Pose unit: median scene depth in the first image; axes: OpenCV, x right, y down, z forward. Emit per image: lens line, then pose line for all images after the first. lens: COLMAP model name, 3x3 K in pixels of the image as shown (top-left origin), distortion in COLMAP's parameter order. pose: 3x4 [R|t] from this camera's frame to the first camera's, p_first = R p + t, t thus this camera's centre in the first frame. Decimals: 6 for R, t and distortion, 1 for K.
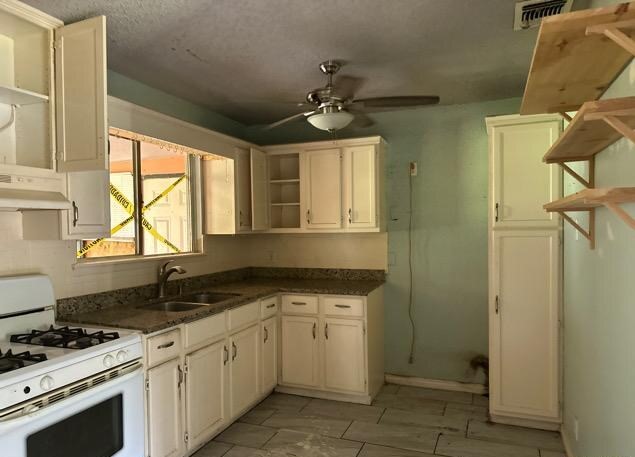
lens RADIAL K [[443.0, 0, 318.8], [0, 443.0, 238.8], [0, 0, 1]] dist [0.094040, -0.152885]
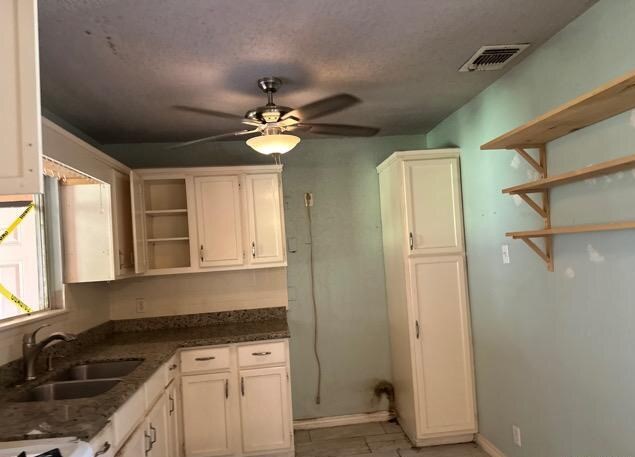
lens RADIAL K [[443.0, 0, 318.8], [0, 443.0, 238.8], [0, 0, 1]] dist [0.094040, -0.152885]
pose [[0.884591, -0.029247, 0.465449, -0.234688], [0.062661, 0.996436, -0.056476, -0.015656], [-0.462139, 0.079124, 0.883271, 0.145469]]
